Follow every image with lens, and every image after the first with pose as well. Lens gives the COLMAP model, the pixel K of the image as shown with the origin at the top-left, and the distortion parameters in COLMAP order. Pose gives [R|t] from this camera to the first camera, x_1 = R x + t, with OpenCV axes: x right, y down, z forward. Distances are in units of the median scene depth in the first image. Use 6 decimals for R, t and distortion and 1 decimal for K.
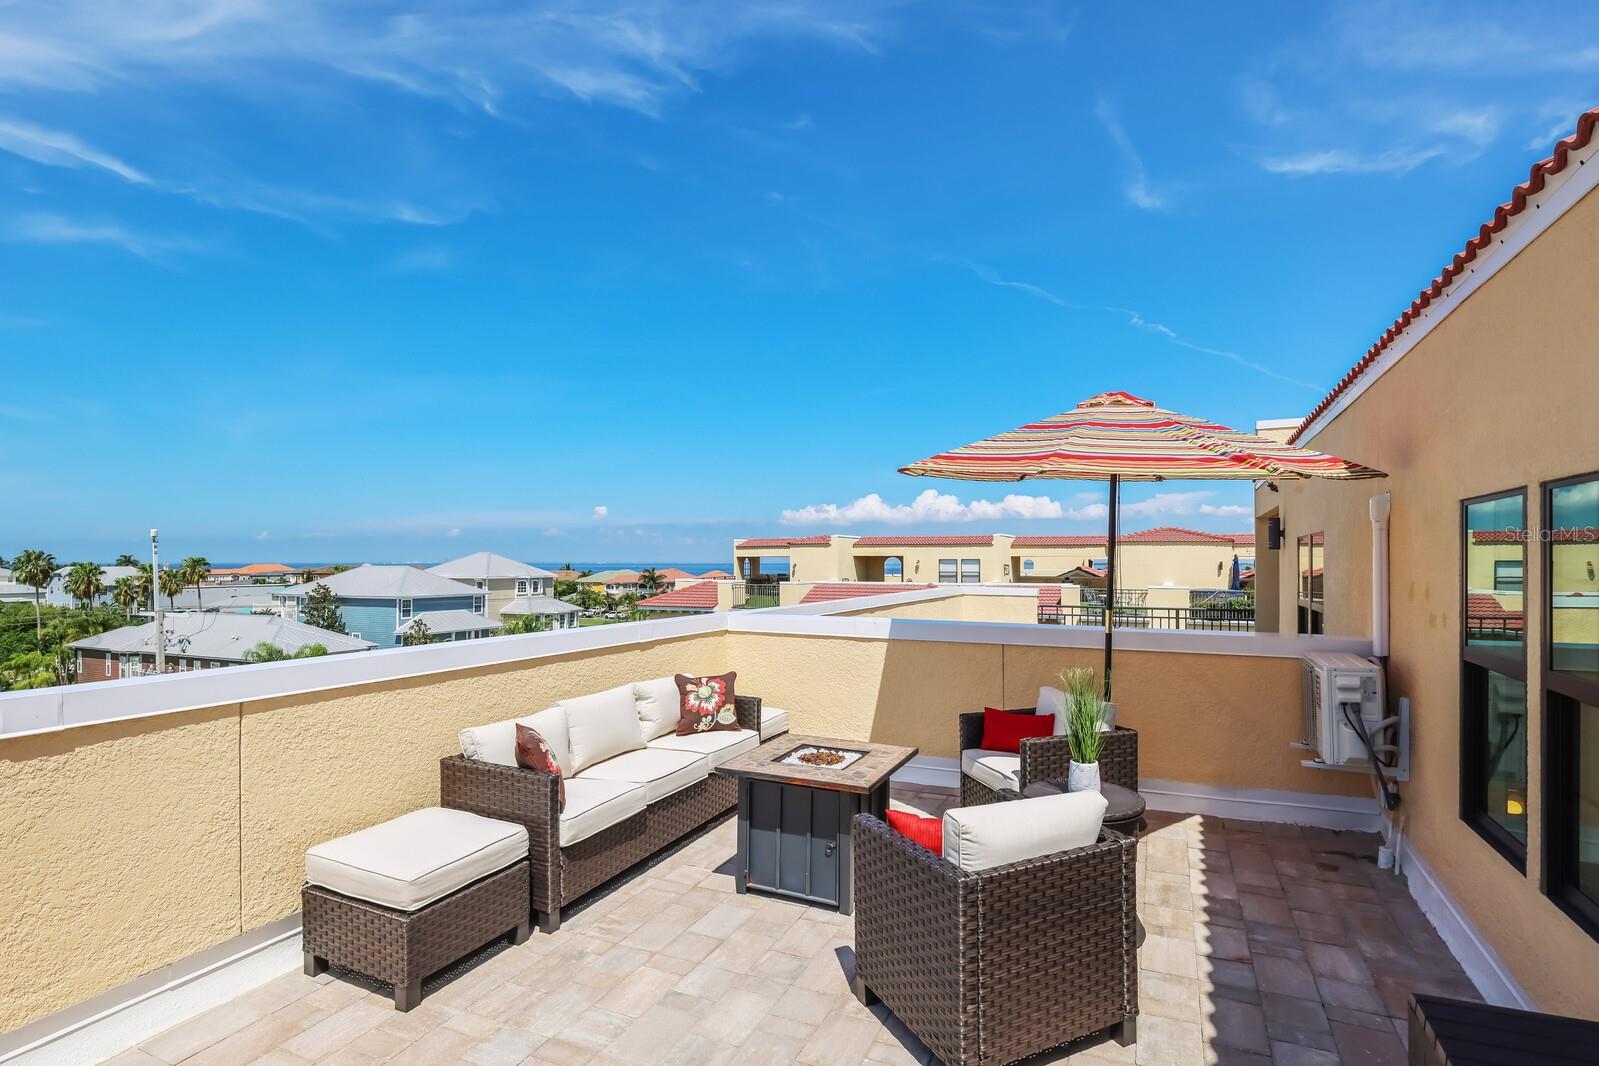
lens RADIAL K [[722.7, 0, 786.5], [0, 722.7, 551.0], [0, 0, 1]] dist [-0.003895, 0.000369]
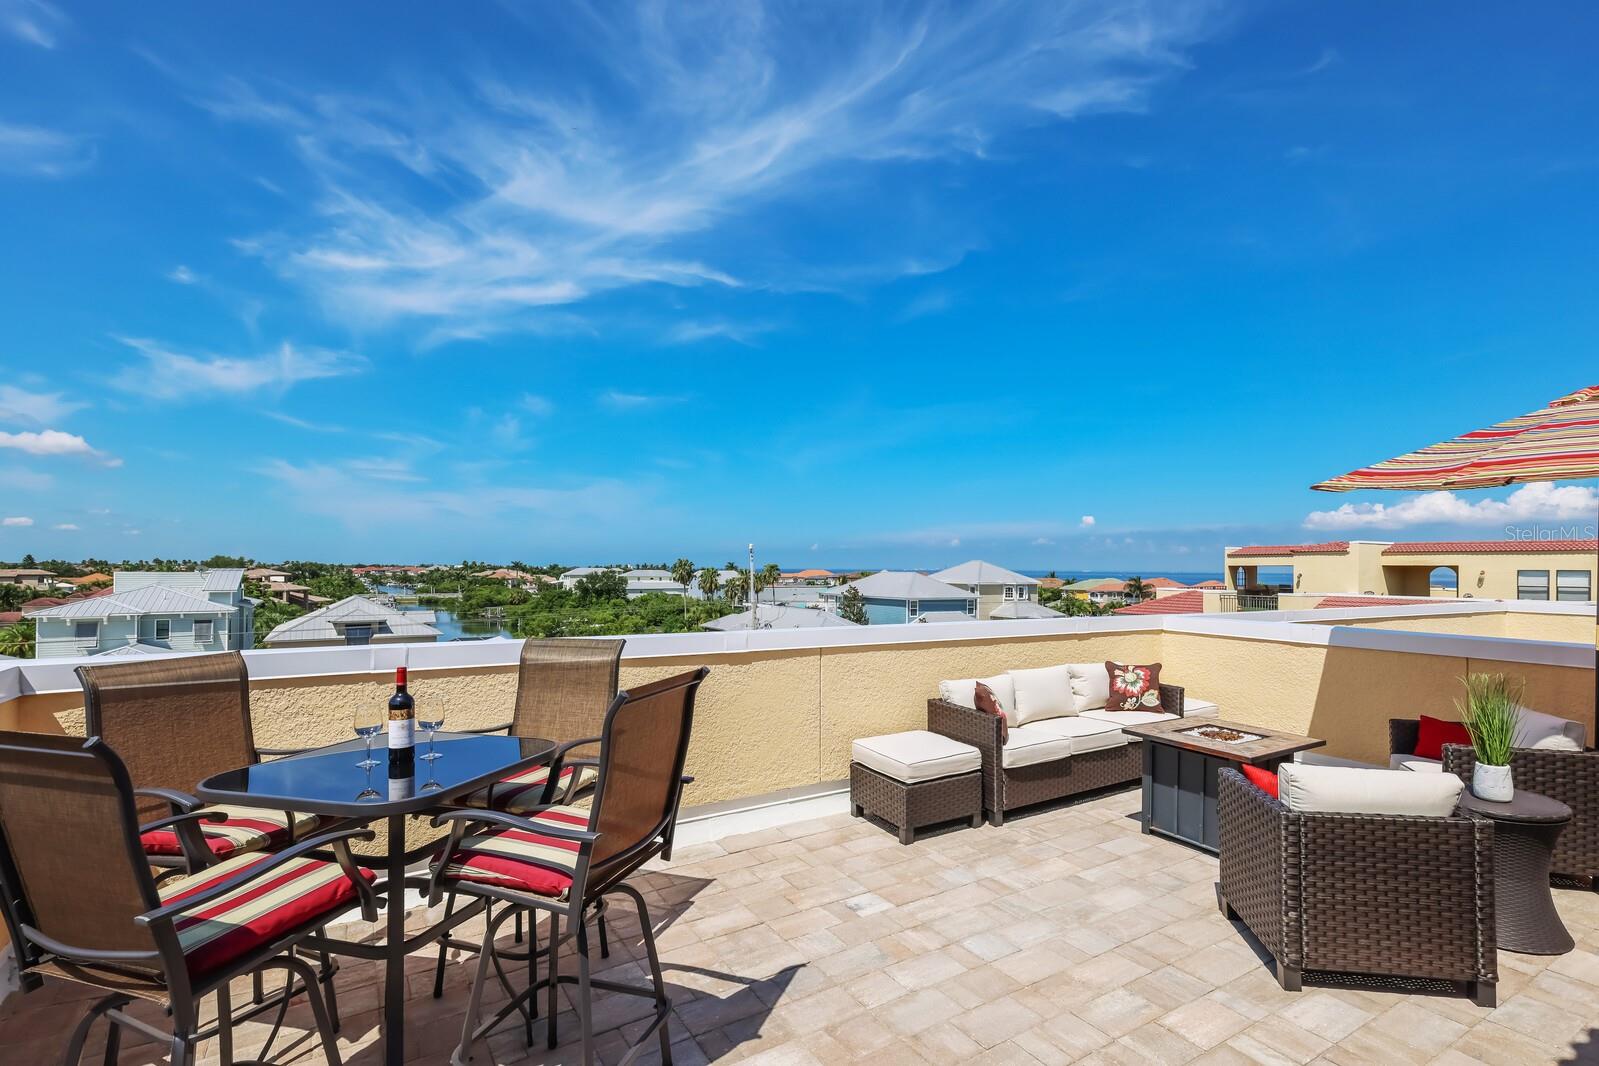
lens RADIAL K [[722.7, 0, 786.5], [0, 722.7, 551.0], [0, 0, 1]] dist [-0.003895, 0.000369]
pose [[0.789414, -0.007079, -0.613821, 0.060336], [-0.000101, 0.999932, -0.011662, -0.000110], [0.613861, 0.009268, 0.789359, -0.103649]]
